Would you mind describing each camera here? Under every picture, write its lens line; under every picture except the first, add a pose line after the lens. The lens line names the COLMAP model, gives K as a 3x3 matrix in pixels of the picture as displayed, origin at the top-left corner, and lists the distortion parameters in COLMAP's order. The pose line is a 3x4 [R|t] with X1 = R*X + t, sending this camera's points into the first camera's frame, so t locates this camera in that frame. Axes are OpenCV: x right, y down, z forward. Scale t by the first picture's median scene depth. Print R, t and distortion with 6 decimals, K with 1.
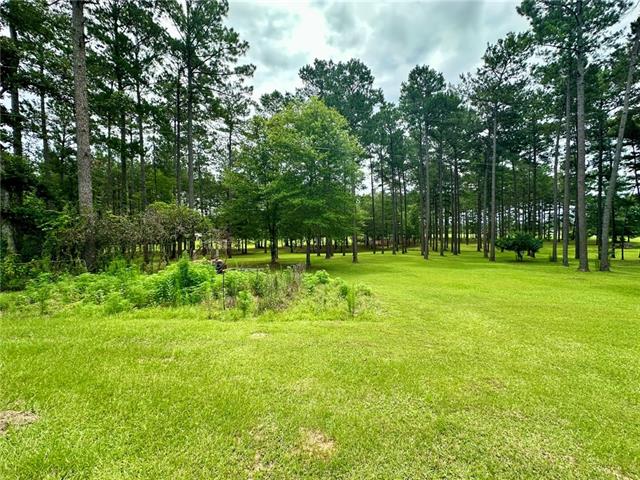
lens RADIAL K [[255.0, 0, 320.0], [0, 255.0, 240.0], [0, 0, 1]] dist [0.000043, 0.000003]
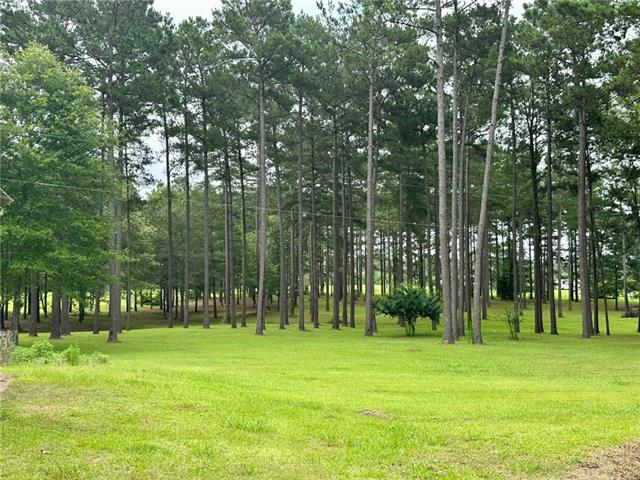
lens RADIAL K [[688.3, 0, 320.0], [0, 688.3, 240.0], [0, 0, 1]] dist [0.018222, 0.012411]
pose [[0.925752, 0.014467, 0.377854, -0.003831], [0.016438, 0.996783, -0.078438, -0.005651], [-0.377773, 0.078825, 0.922537, -0.204702]]
